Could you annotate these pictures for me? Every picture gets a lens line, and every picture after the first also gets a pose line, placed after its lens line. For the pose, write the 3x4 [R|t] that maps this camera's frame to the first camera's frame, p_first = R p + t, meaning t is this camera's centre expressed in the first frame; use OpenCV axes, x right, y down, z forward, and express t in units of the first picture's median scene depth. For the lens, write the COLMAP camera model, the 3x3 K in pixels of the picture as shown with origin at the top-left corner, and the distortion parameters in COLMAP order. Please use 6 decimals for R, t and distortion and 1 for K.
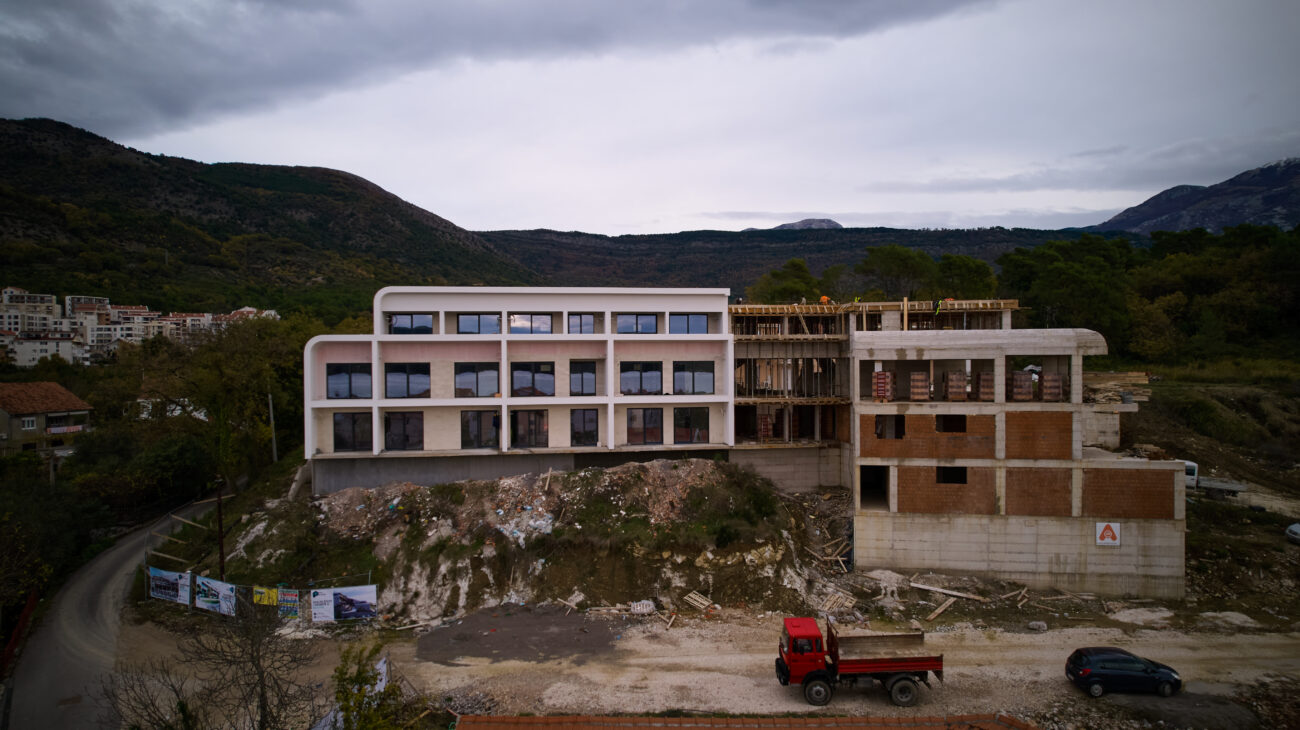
lens RADIAL K [[831.6, 0, 654.7], [0, 831.6, 373.4], [0, 0, 1]] dist [-0.067877, 0.052614]
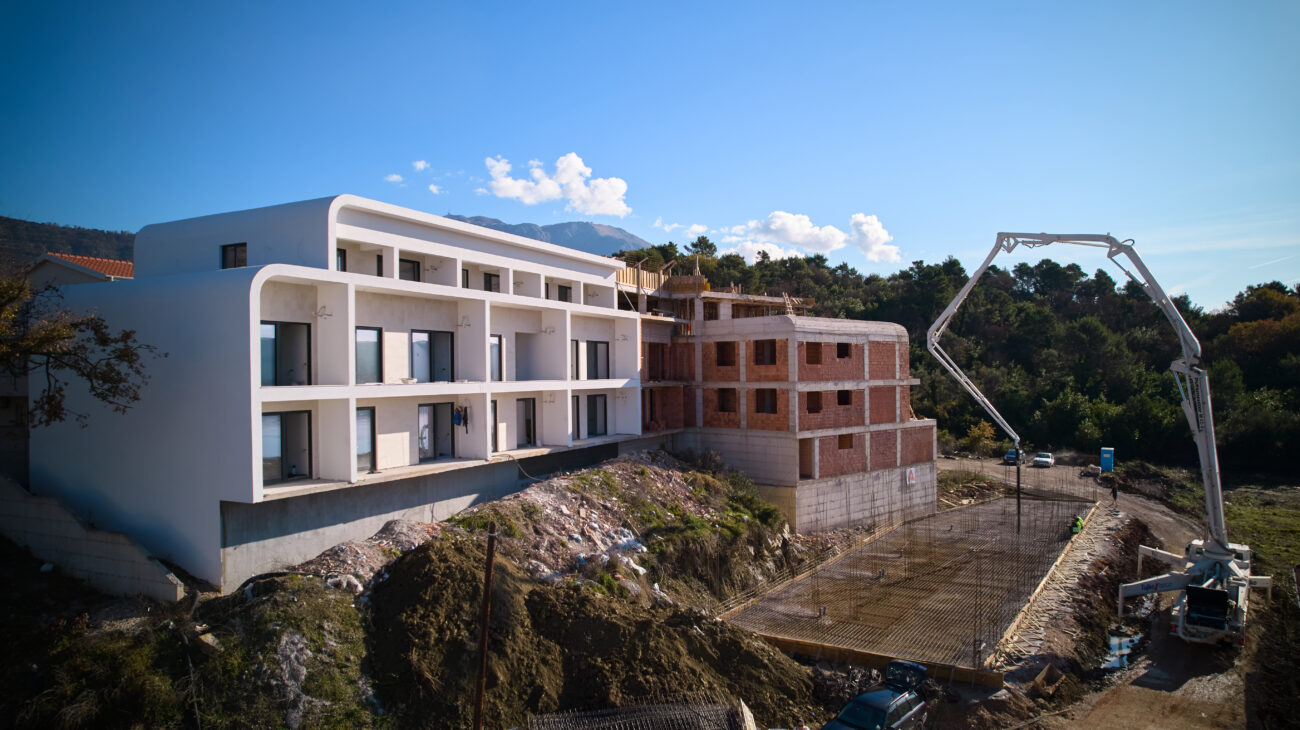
lens RADIAL K [[831.6, 0, 654.7], [0, 831.6, 373.4], [0, 0, 1]] dist [-0.067877, 0.052614]
pose [[0.566052, 0.002121, 0.824367, -0.750730], [0.015419, 0.999795, -0.013160, 0.036907], [-0.824225, 0.020160, 0.565903, 0.542989]]
